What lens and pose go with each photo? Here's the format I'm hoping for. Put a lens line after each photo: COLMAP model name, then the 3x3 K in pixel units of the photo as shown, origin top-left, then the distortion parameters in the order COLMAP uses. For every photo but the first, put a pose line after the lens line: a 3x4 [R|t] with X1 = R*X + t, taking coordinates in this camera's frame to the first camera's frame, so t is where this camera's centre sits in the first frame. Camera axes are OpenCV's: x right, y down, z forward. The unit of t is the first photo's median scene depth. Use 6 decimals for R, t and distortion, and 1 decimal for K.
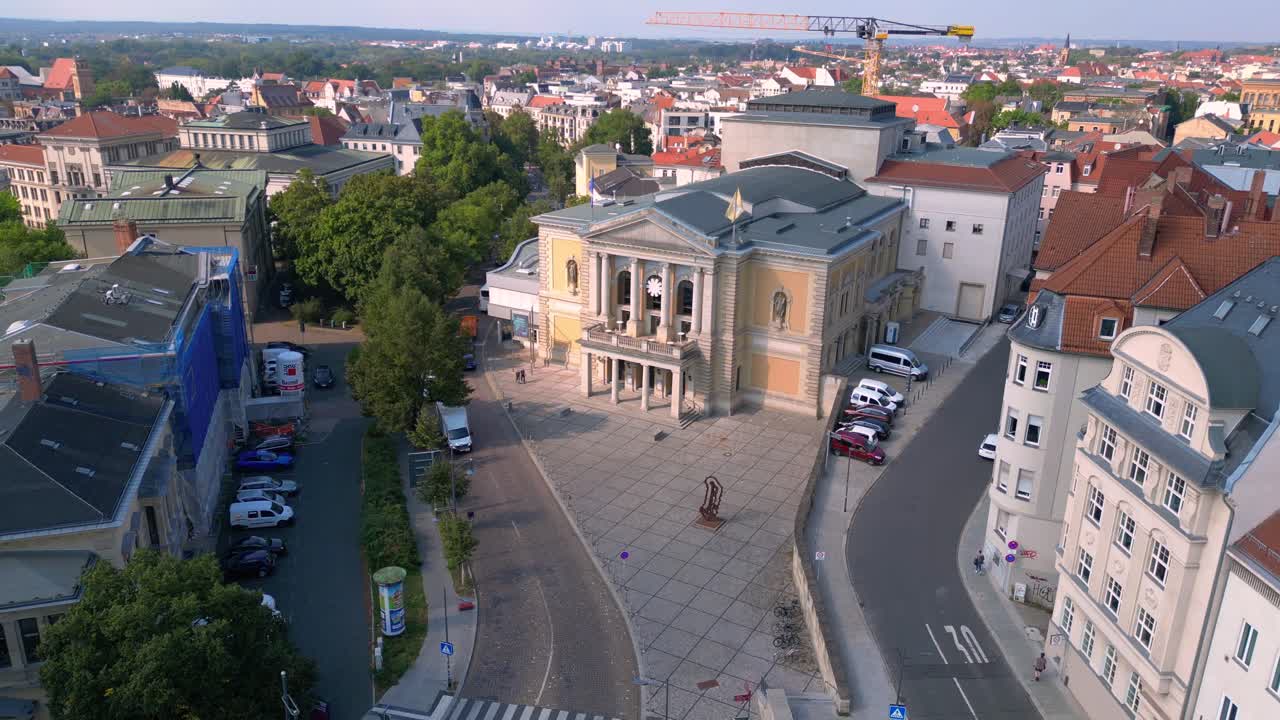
lens RADIAL K [[932.8, 0, 640.0], [0, 932.8, 360.0], [0, 0, 1]] dist [0.046257, 0.000163]
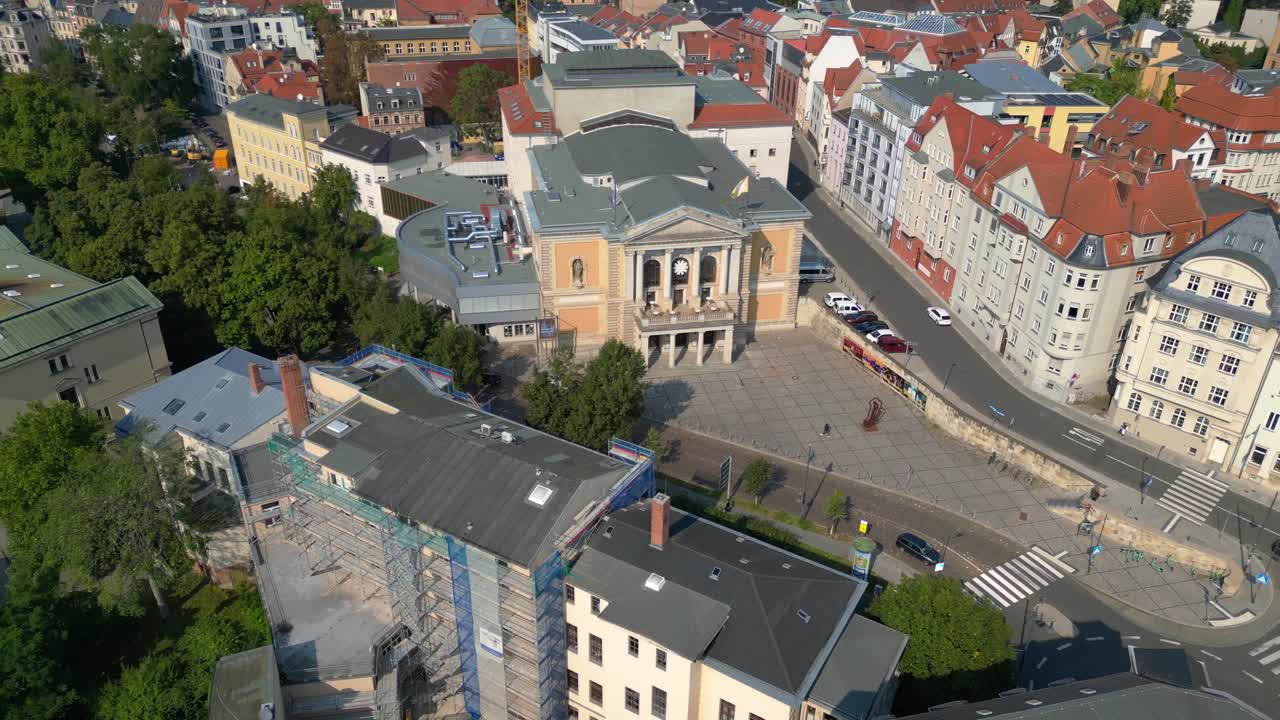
lens RADIAL K [[932.8, 0, 640.0], [0, 932.8, 360.0], [0, 0, 1]] dist [0.046257, 0.000163]
pose [[0.734931, -0.328718, 0.593146, -0.785206], [0.211219, 0.942112, 0.260405, -0.293009], [-0.644410, -0.066096, 0.761819, 0.104559]]
